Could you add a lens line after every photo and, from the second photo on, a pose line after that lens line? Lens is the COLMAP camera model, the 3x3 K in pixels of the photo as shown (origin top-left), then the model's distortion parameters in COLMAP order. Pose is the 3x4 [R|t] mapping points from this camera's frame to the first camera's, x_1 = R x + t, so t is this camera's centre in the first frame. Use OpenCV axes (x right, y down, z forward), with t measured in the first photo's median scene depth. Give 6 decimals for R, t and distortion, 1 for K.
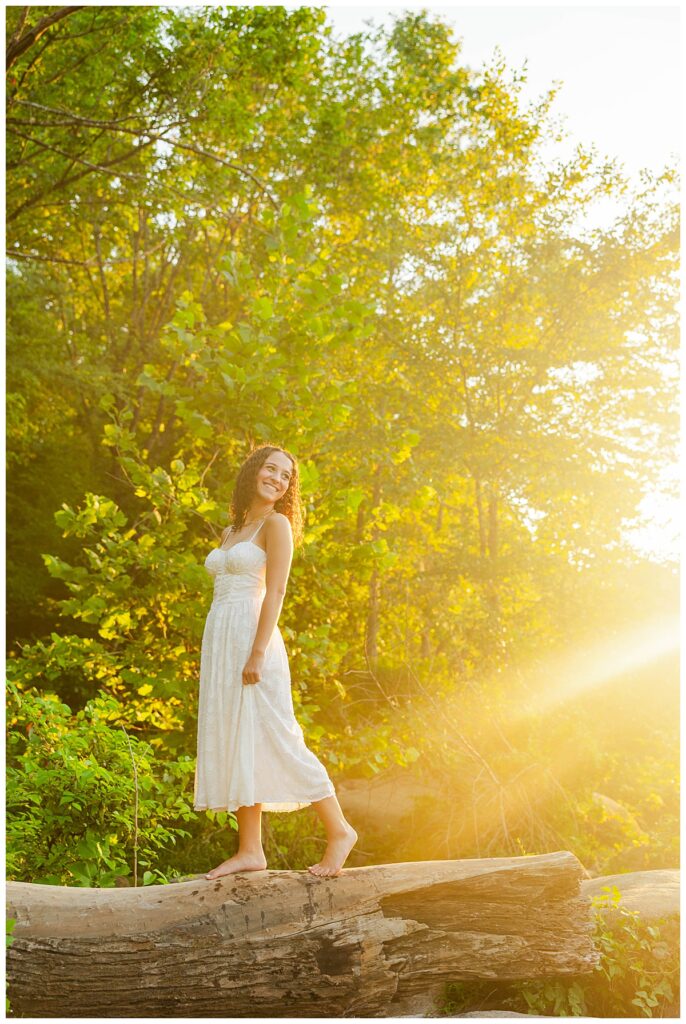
lens RADIAL K [[1054.7, 0, 343.0], [0, 1054.7, 512.0], [0, 0, 1]] dist [-0.000128, -0.014071]
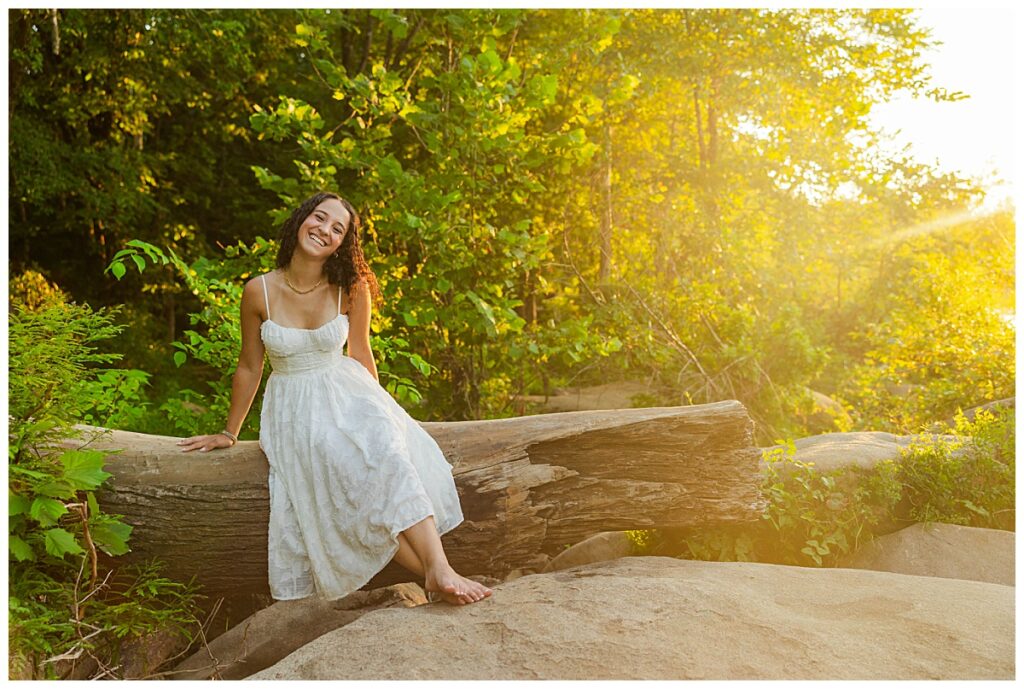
lens RADIAL K [[985.3, 0, 512.0], [0, 985.3, 344.5], [0, 0, 1]] dist [0.000945, -0.009349]
pose [[0.996363, -0.024614, -0.081582, 0.066320], [0.039292, 0.982229, 0.183527, 0.078712], [0.075614, -0.186065, 0.979623, 0.102198]]
